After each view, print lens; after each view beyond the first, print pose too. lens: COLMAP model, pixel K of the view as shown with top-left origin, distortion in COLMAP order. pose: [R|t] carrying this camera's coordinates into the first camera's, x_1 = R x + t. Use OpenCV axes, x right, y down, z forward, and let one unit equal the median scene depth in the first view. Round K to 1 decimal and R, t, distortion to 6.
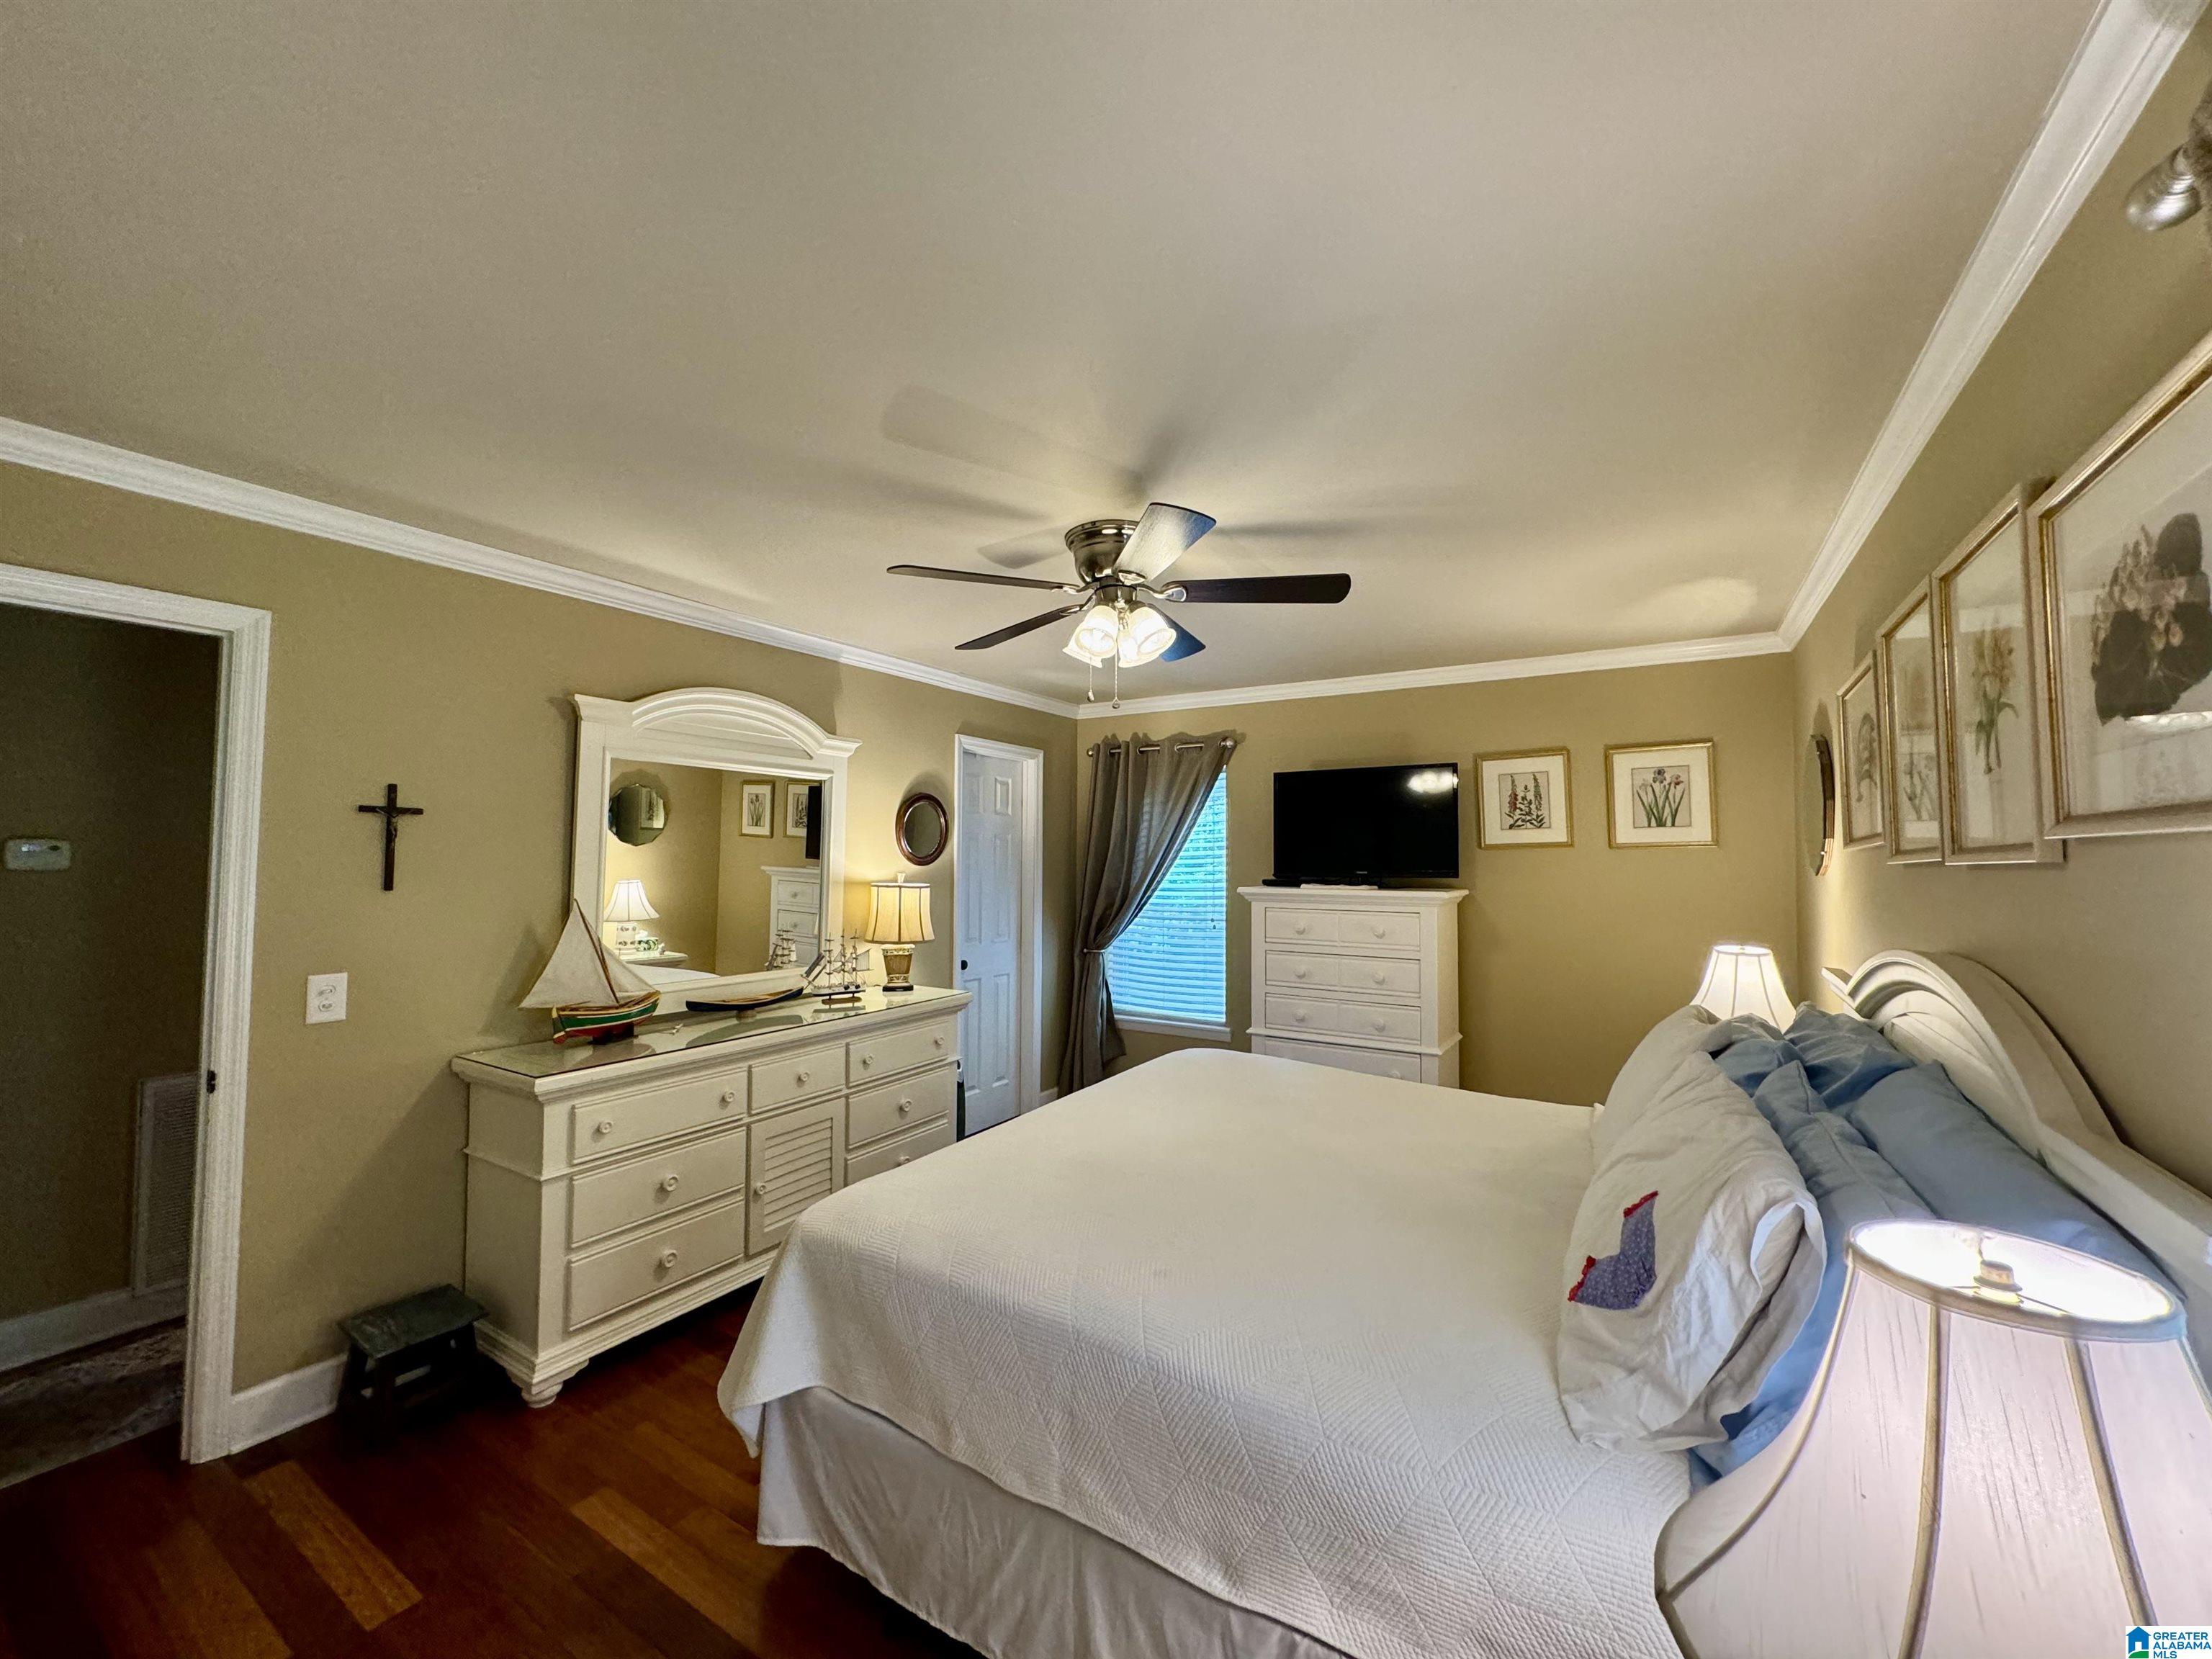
lens RADIAL K [[882.6, 0, 1099.8], [0, 882.6, 822.4], [0, 0, 1]] dist [-0.003725, 0.000299]
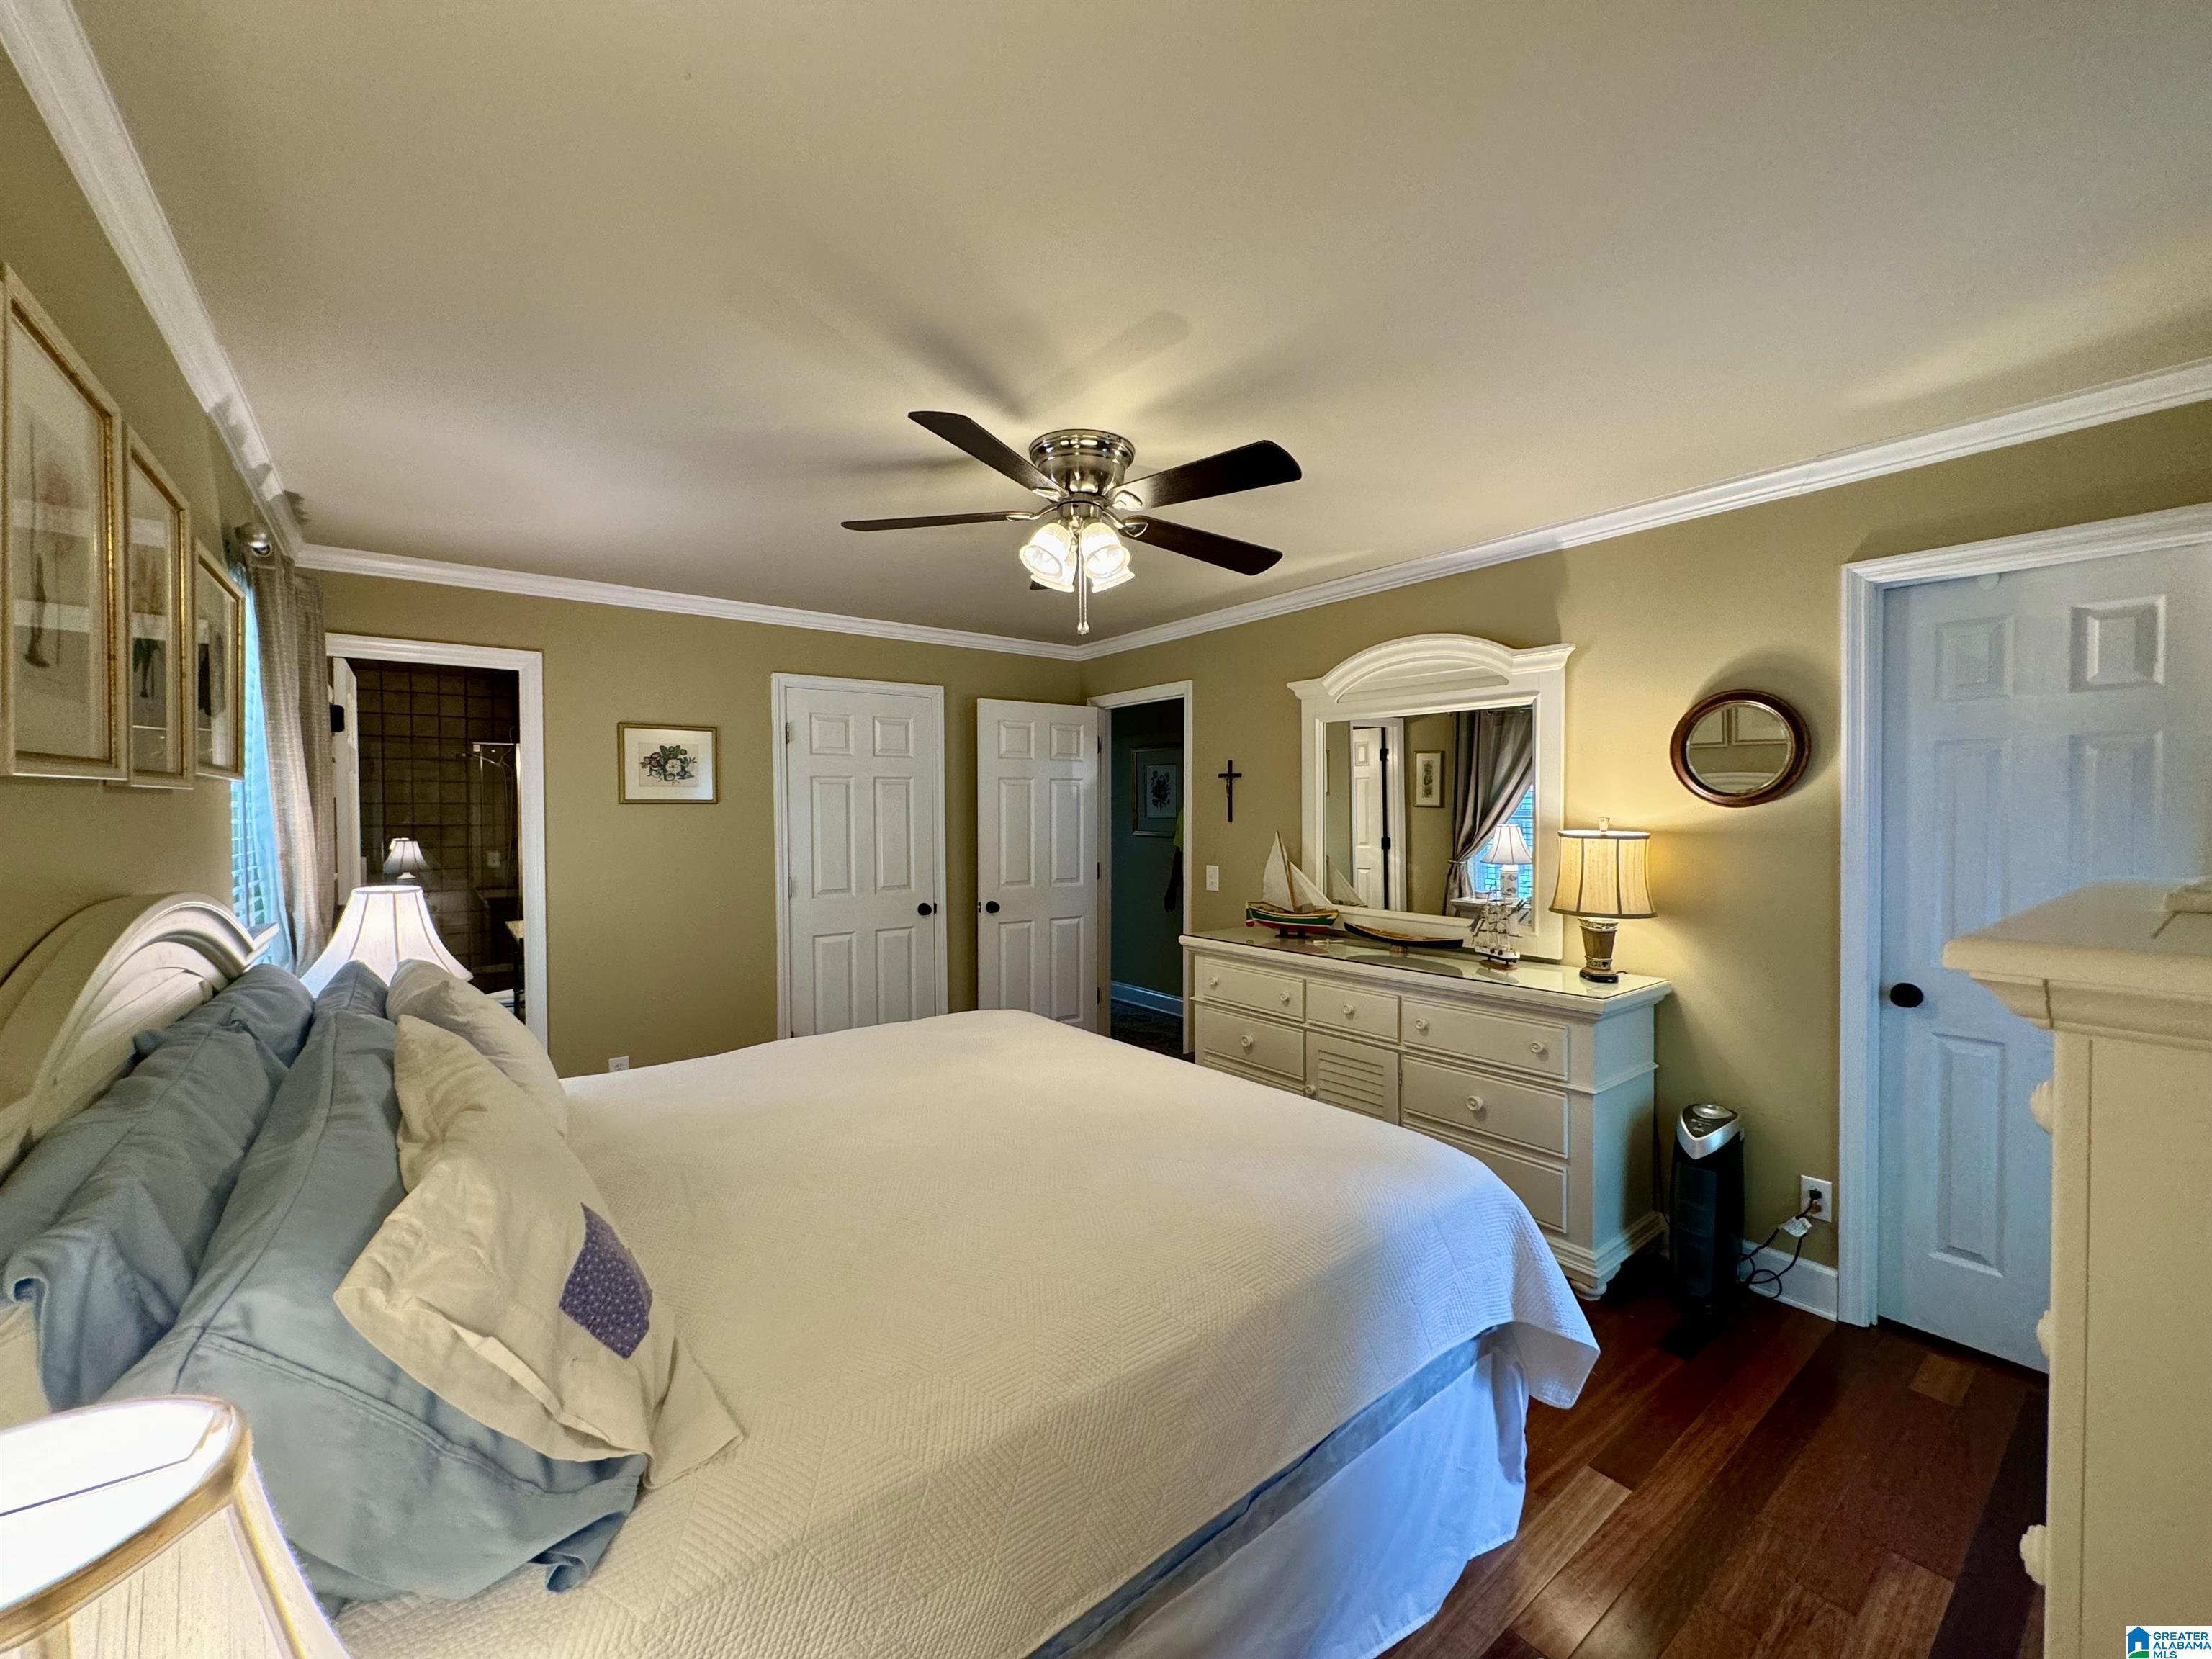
lens RADIAL K [[882.6, 0, 1108.7], [0, 882.6, 822.5], [0, 0, 1]] dist [-0.003725, 0.000299]
pose [[-0.345935, 0.008687, -0.938218, 0.713012], [0.038895, 0.999230, -0.005089, 0.061301], [0.937452, -0.038252, -0.346007, 1.074695]]
